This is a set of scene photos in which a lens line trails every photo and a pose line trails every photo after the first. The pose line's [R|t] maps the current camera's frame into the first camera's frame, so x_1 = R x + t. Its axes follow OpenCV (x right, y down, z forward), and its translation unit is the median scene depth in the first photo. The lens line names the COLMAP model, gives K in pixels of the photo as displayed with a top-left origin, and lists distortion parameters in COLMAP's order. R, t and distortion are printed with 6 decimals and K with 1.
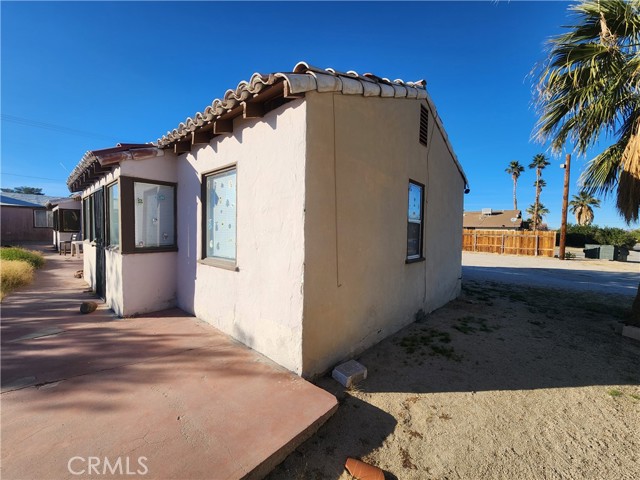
lens RADIAL K [[264.7, 0, 324.1], [0, 264.7, 241.4], [0, 0, 1]] dist [0.000040, -0.000532]
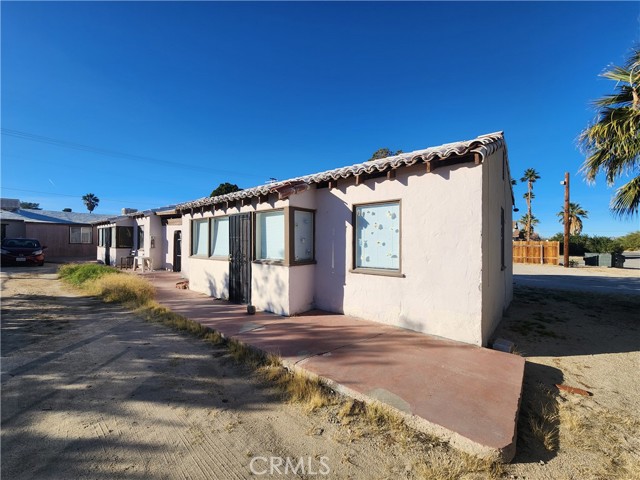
lens RADIAL K [[264.7, 0, 324.1], [0, 264.7, 241.4], [0, 0, 1]] dist [0.000040, -0.000532]
pose [[0.999374, -0.011611, 0.033407, -0.599991], [0.013043, 0.998991, -0.042982, -0.015412], [-0.032874, 0.043391, 0.998517, -0.283764]]
